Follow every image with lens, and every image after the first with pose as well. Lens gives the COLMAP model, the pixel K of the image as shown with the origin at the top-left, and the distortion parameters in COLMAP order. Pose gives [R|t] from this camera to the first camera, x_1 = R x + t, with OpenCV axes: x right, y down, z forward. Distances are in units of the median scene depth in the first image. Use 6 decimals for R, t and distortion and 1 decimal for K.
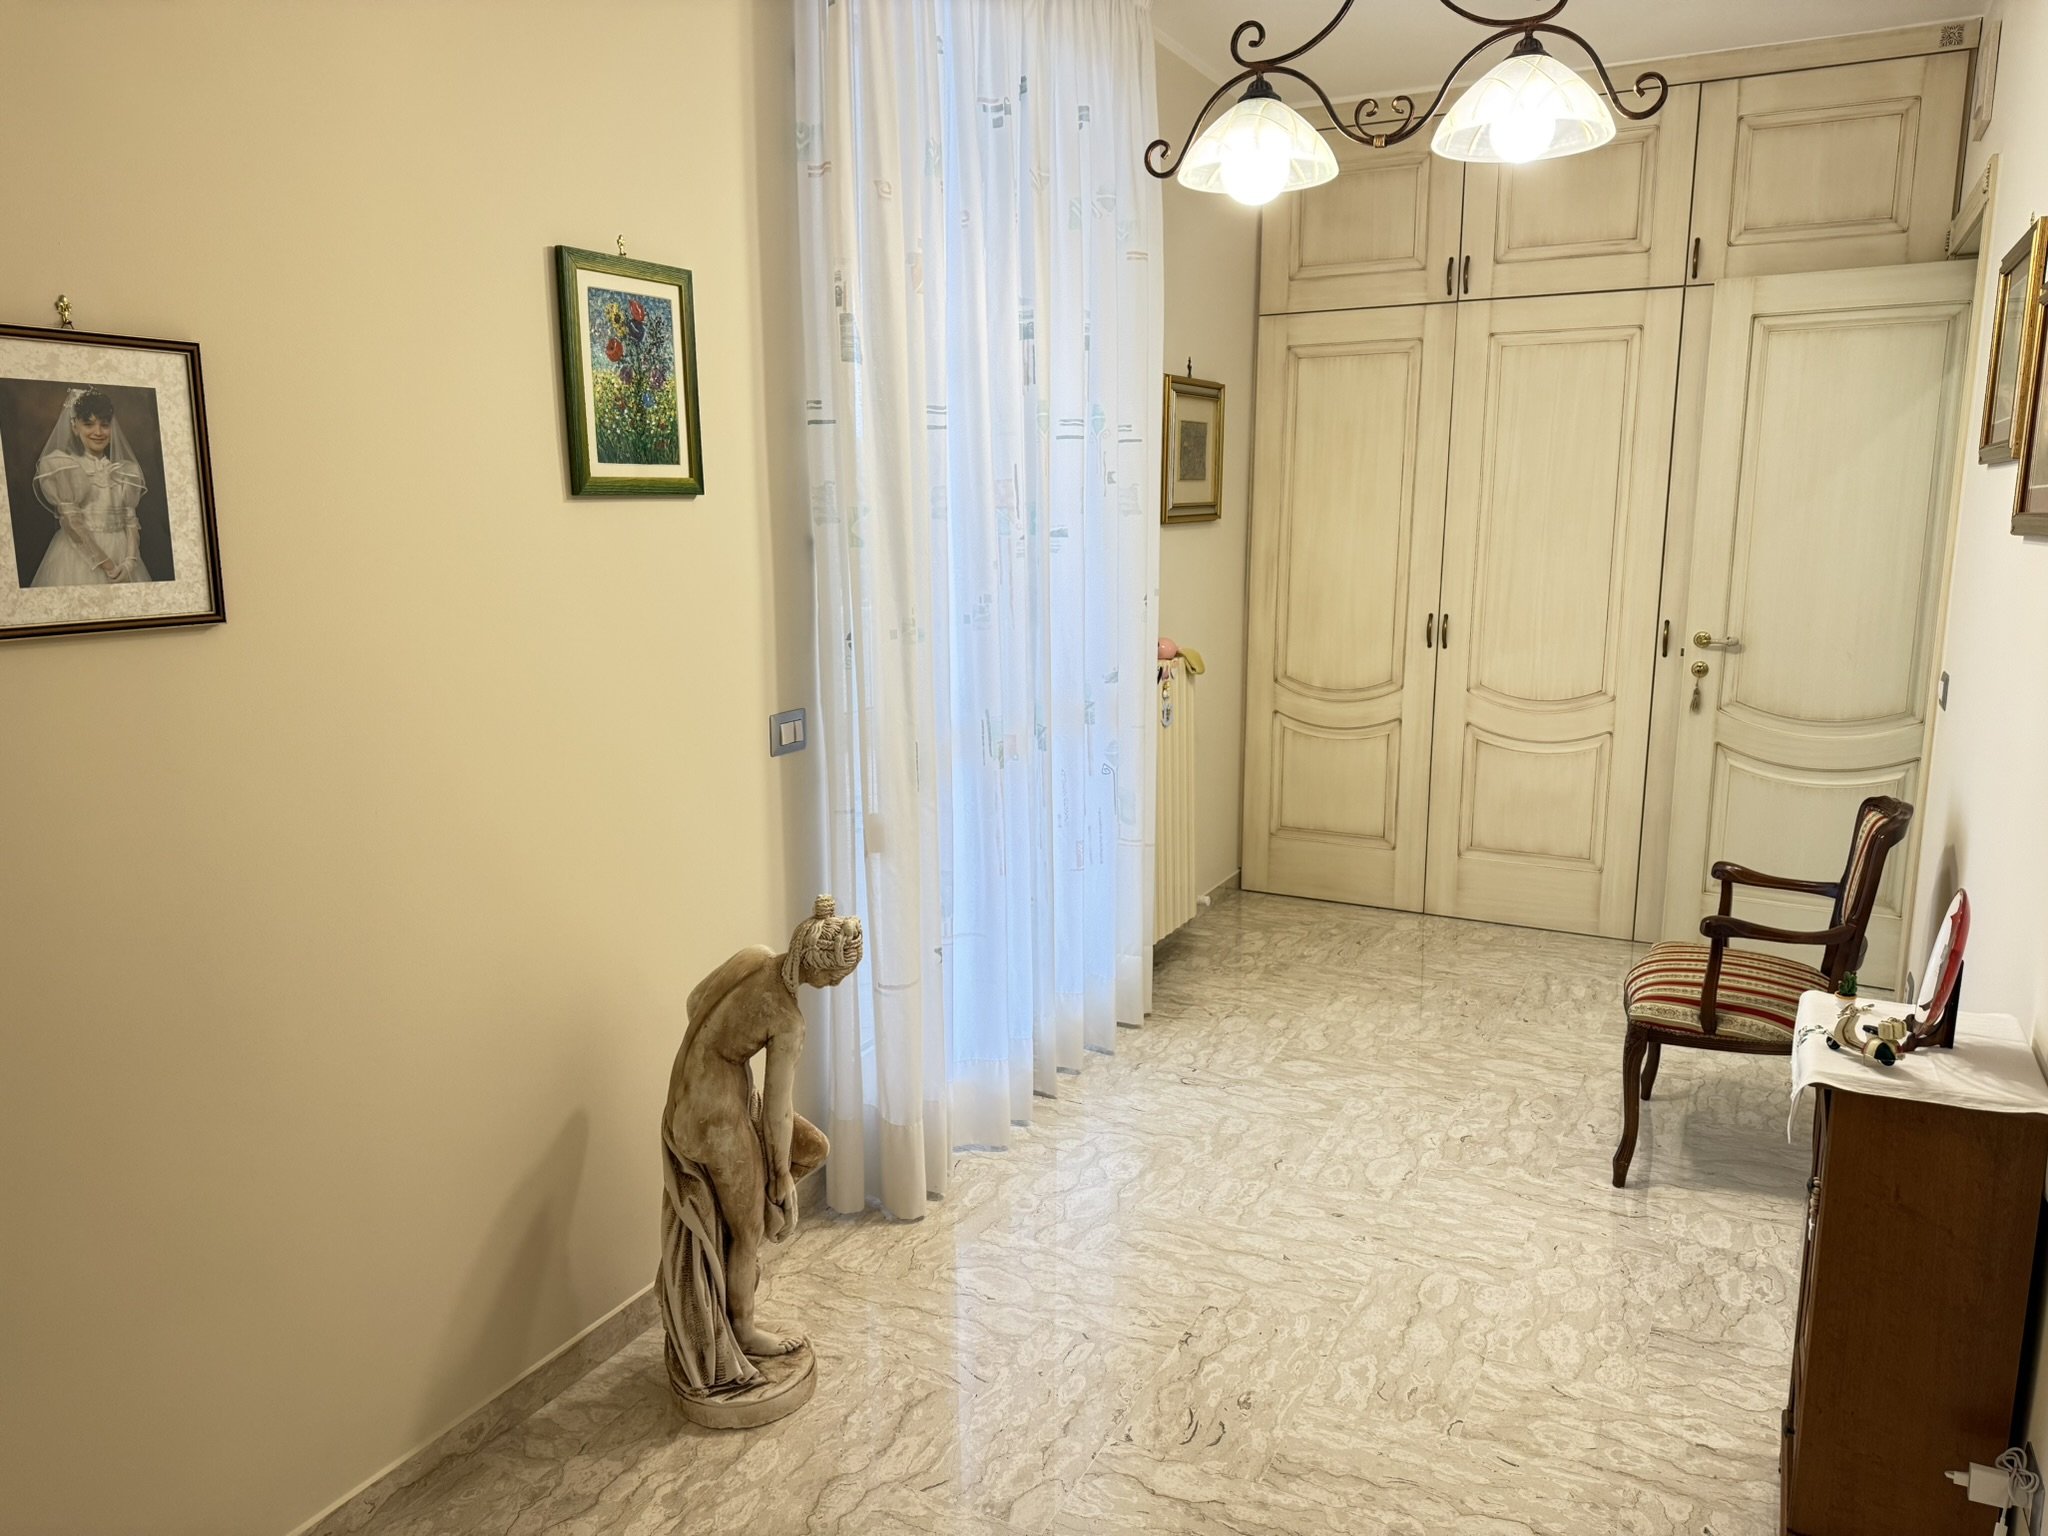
lens RADIAL K [[1428.0, 0, 1039.9], [0, 1428.0, 758.3], [0, 0, 1]] dist [0.071675, -0.010040]
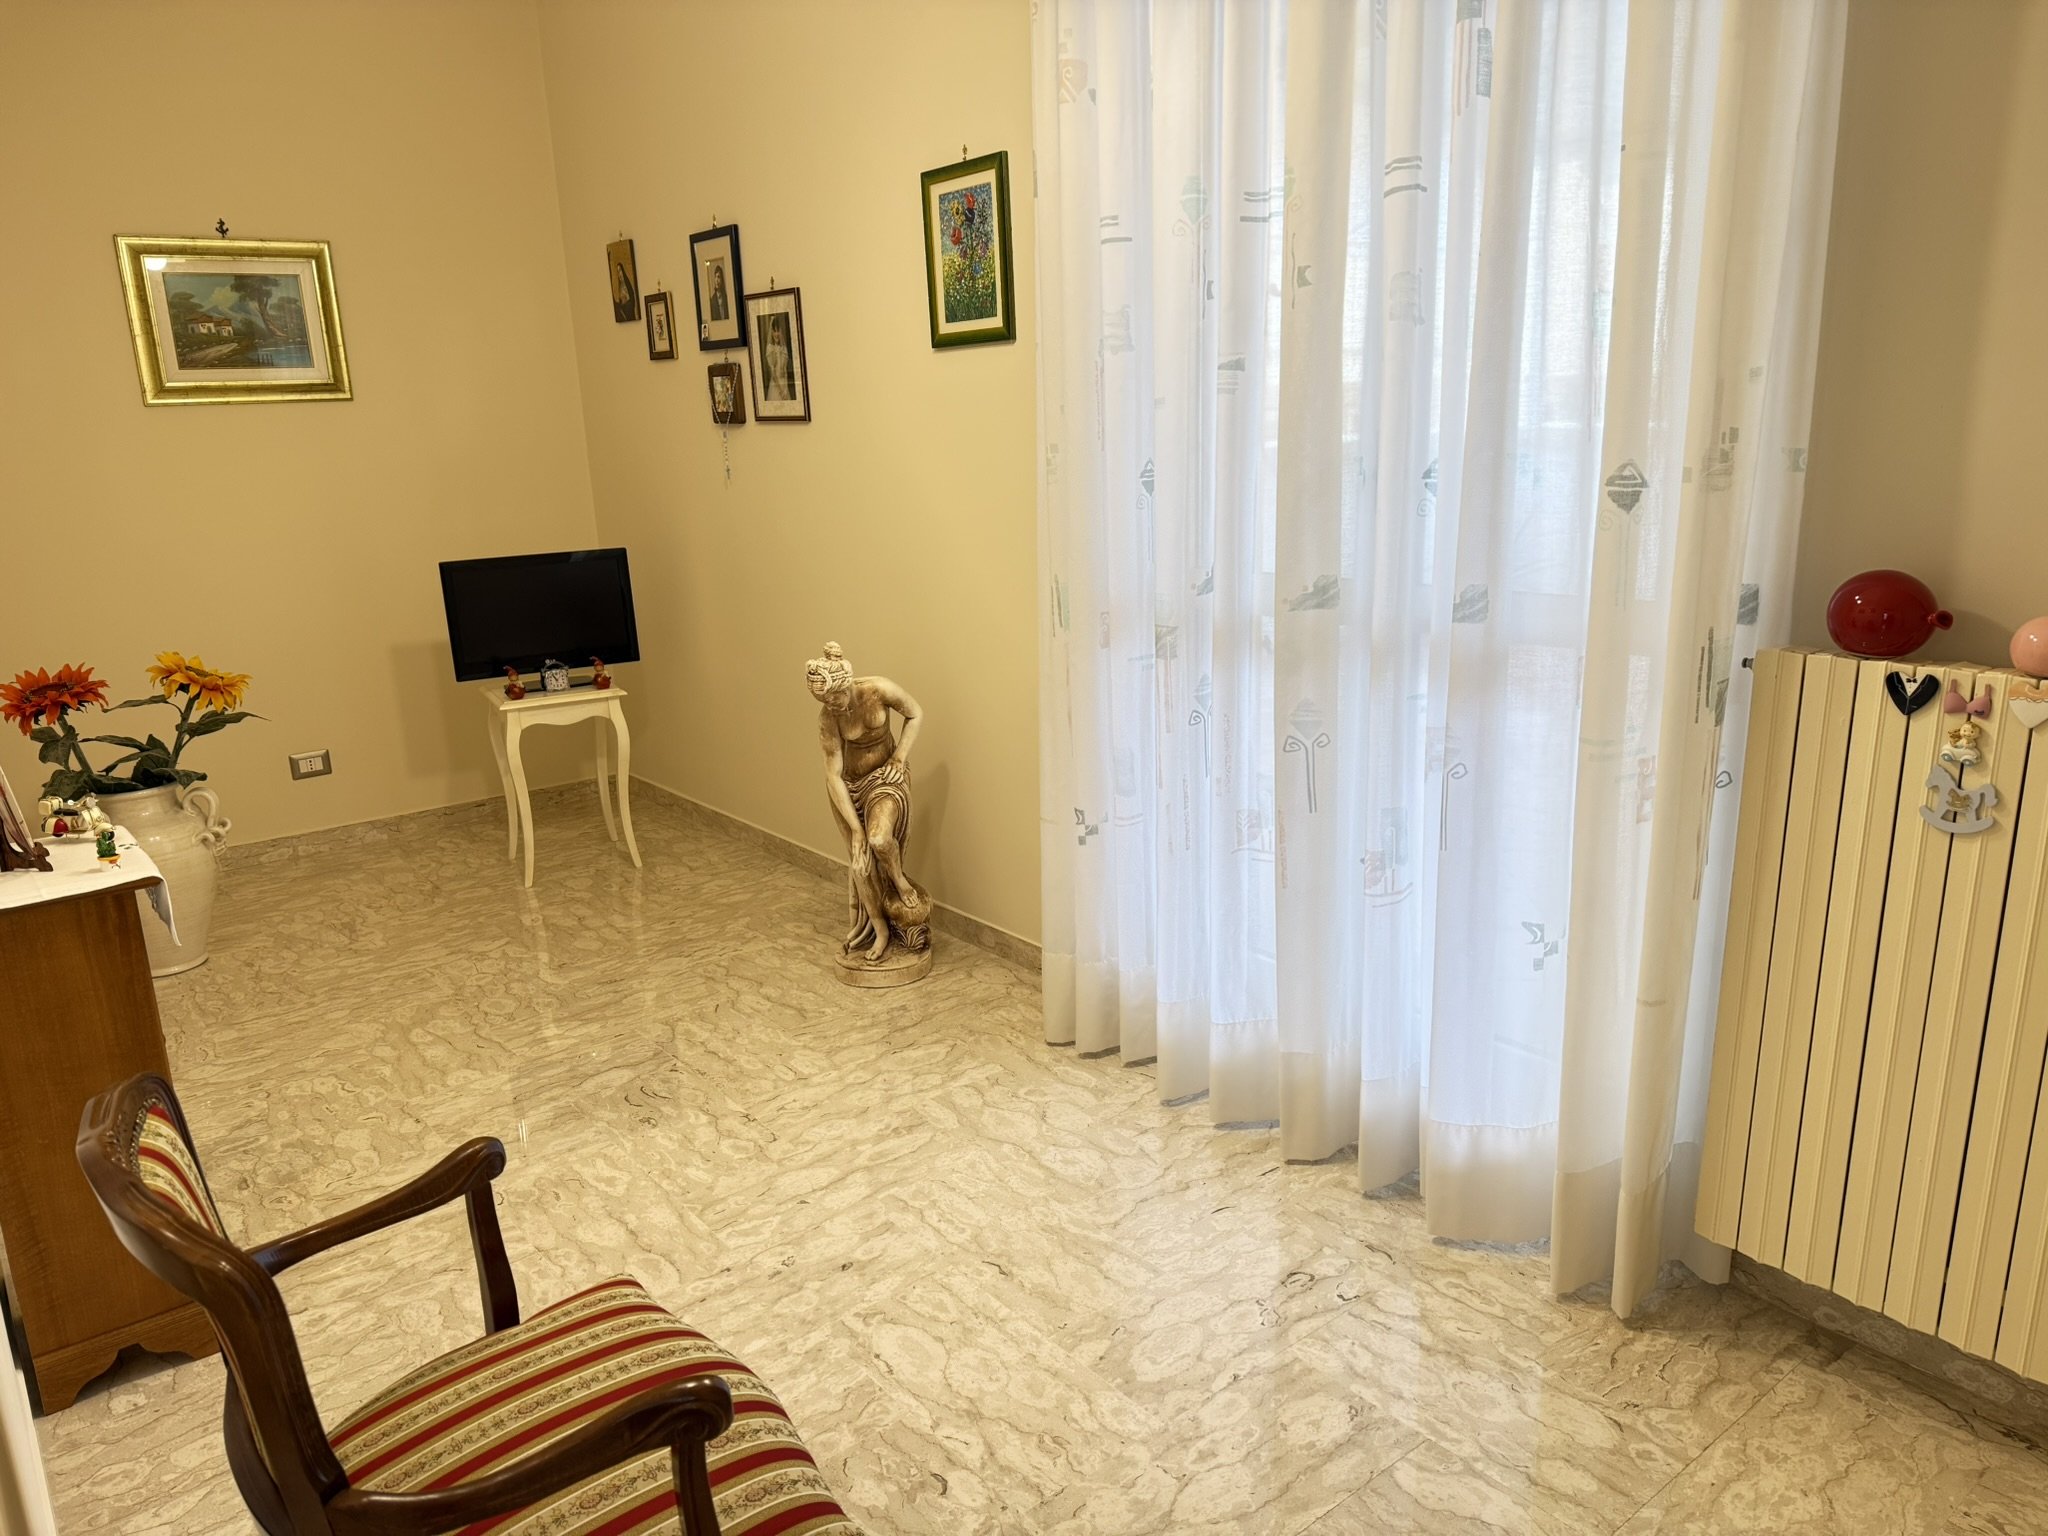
lens RADIAL K [[1428.0, 0, 1040.1], [0, 1428.0, 778.6], [0, 0, 1]] dist [0.071675, -0.010040]
pose [[-0.400387, 0.255417, -0.880030, 0.984862], [-0.127598, 0.935472, 0.329562, -0.255827], [0.907419, 0.244242, -0.341960, 1.624349]]
